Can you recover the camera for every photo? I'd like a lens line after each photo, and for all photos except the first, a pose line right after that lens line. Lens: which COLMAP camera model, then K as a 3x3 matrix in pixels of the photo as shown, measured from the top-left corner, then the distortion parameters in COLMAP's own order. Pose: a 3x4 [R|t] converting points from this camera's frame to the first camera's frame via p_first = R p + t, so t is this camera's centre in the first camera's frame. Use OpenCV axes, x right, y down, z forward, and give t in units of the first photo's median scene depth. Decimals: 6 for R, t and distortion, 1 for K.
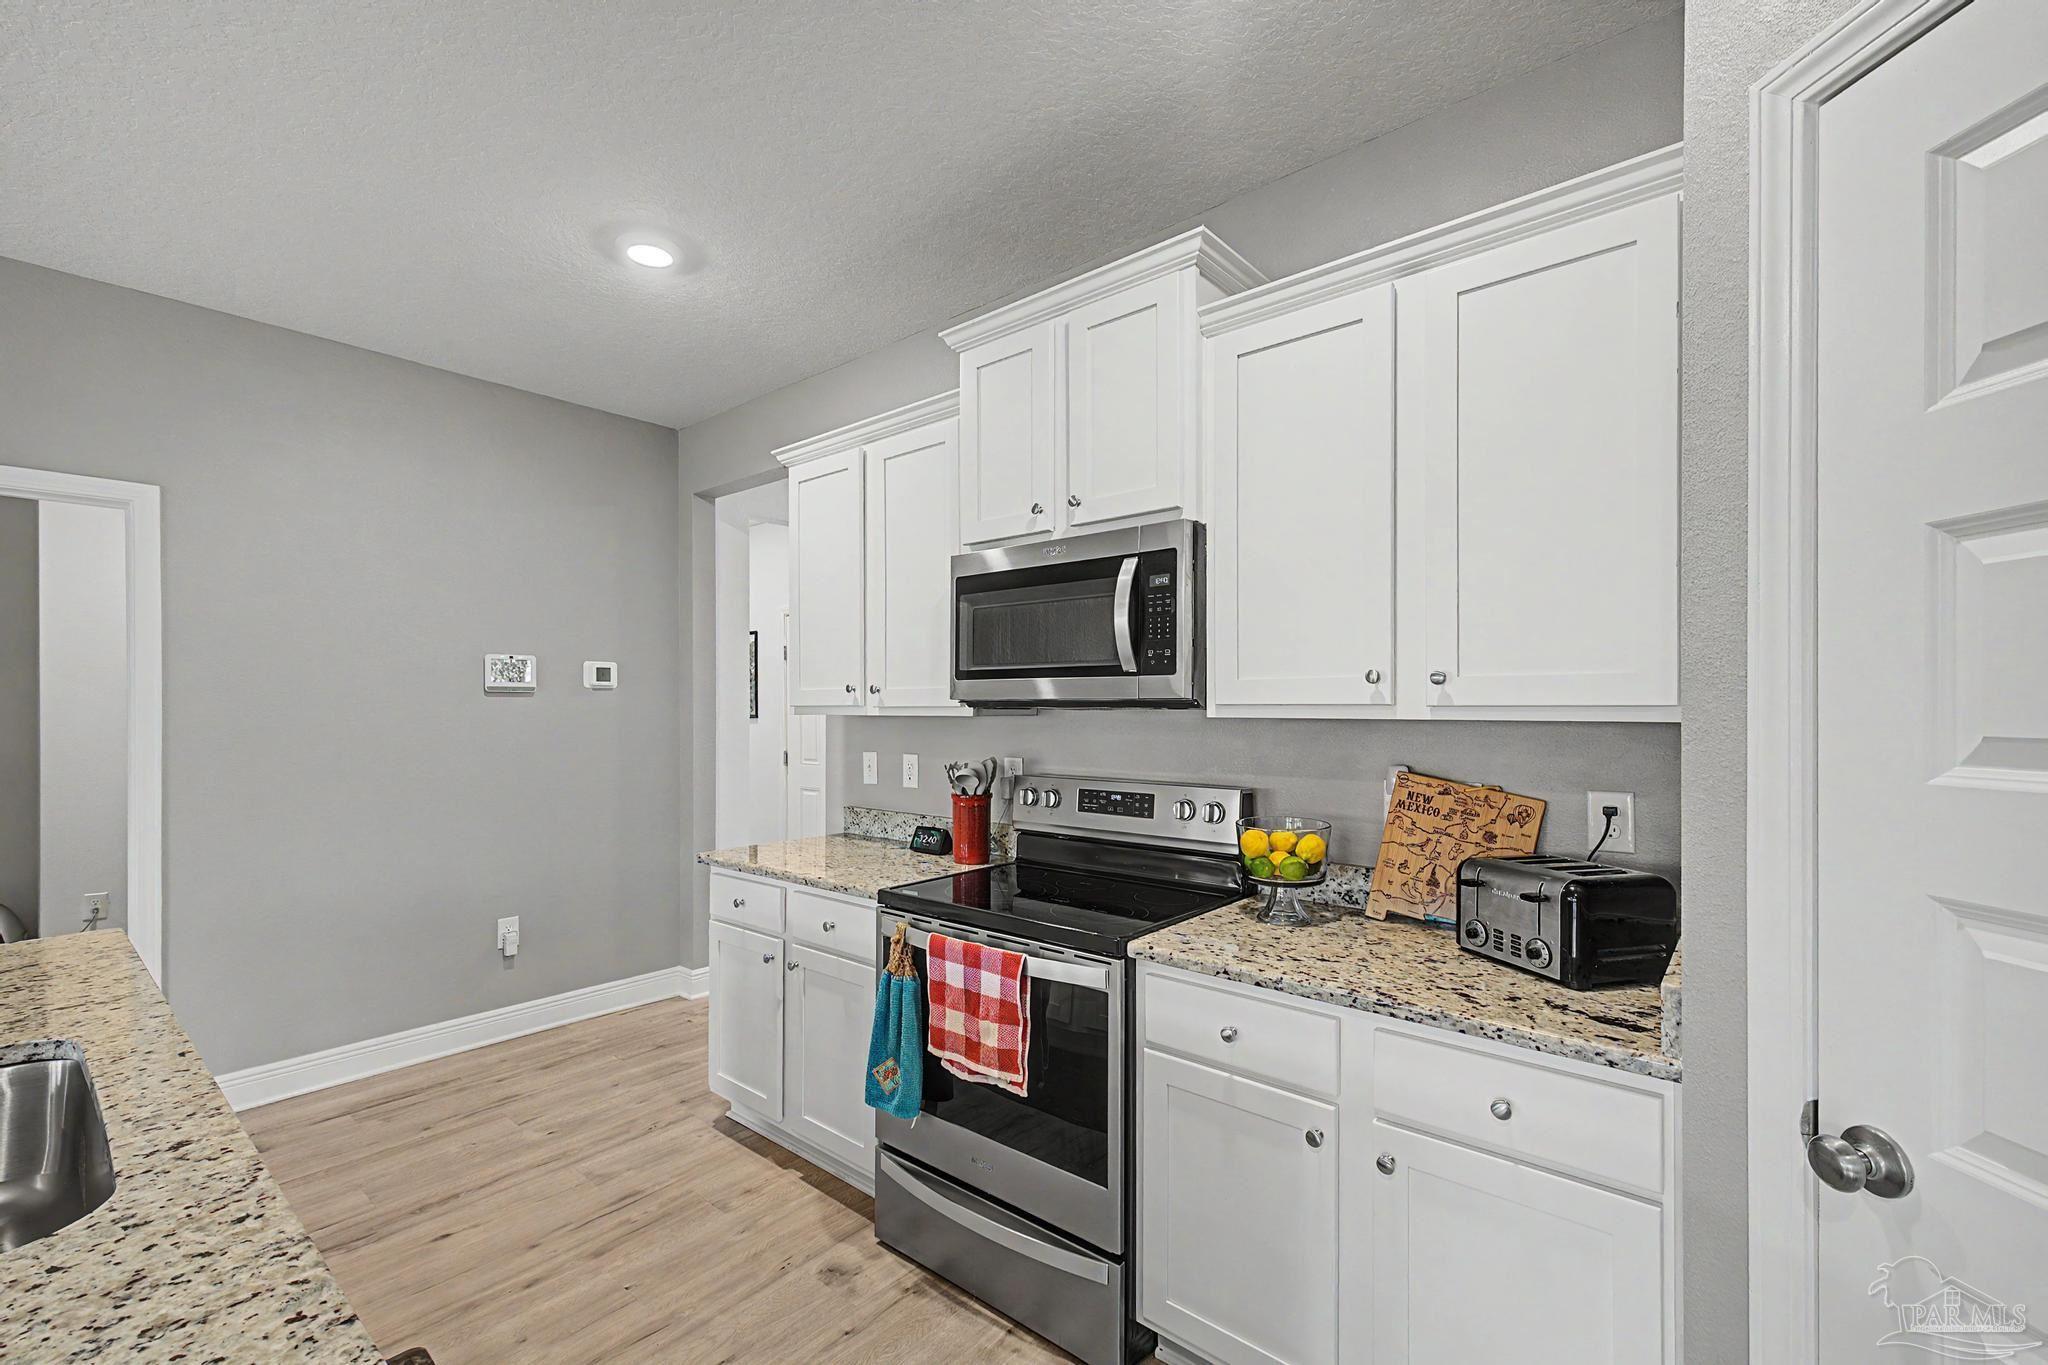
lens RADIAL K [[863.0, 0, 1016.8], [0, 863.0, 704.8], [0, 0, 1]] dist [0.001154, 0.000422]
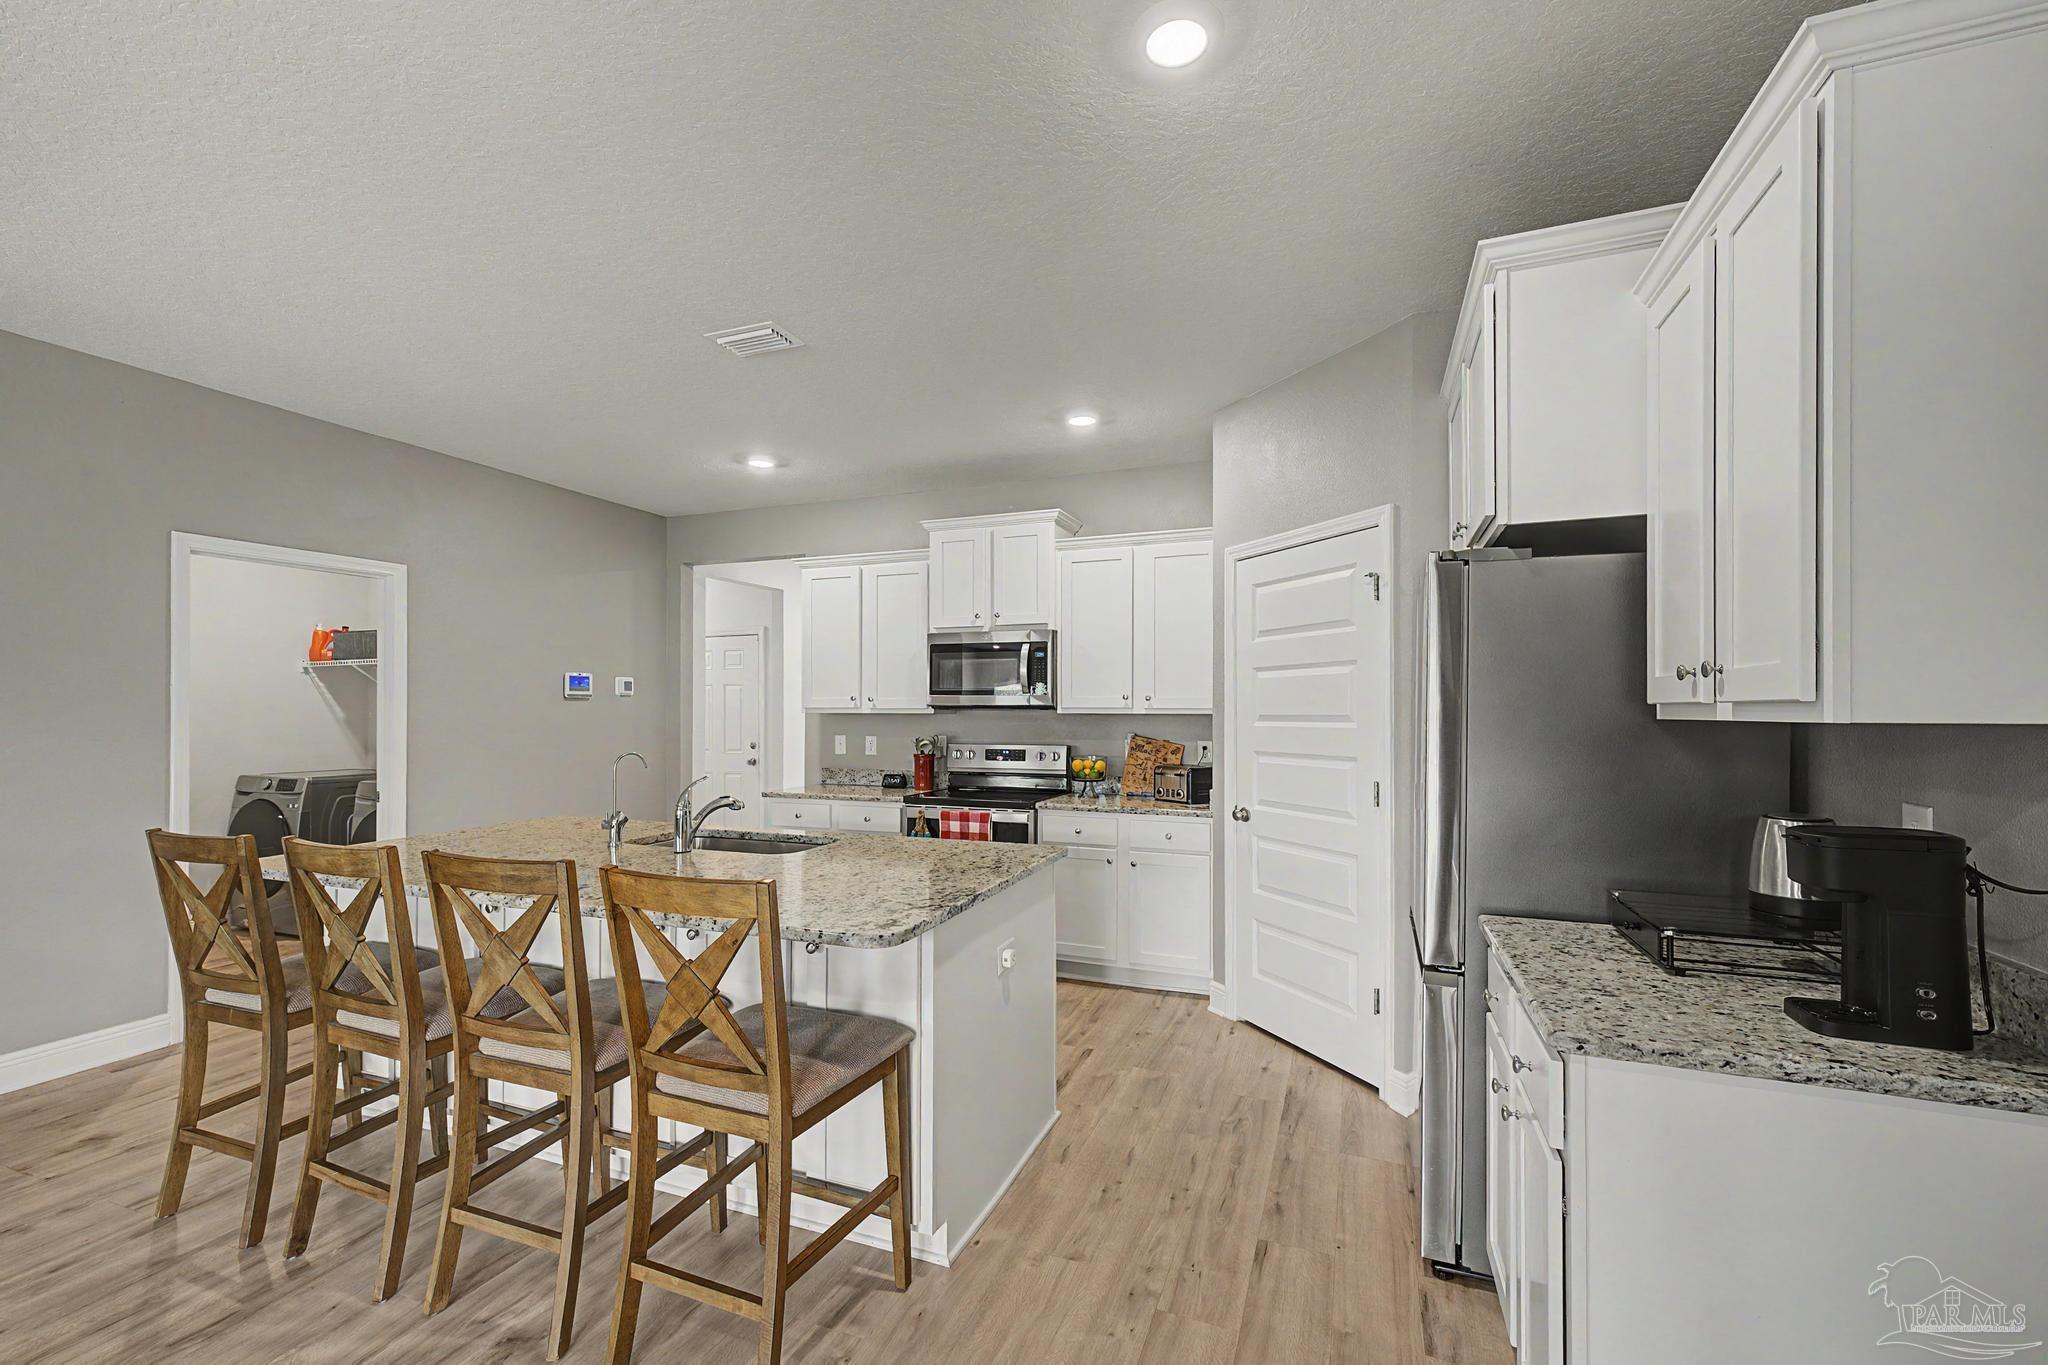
lens RADIAL K [[863.0, 0, 1016.8], [0, 863.0, 704.8], [0, 0, 1]] dist [0.001154, 0.000422]
pose [[0.944242, 0.005682, 0.329204, -0.643208], [-0.003729, 0.999972, -0.006563, 0.007455], [-0.329232, 0.004970, 0.944236, -1.152967]]
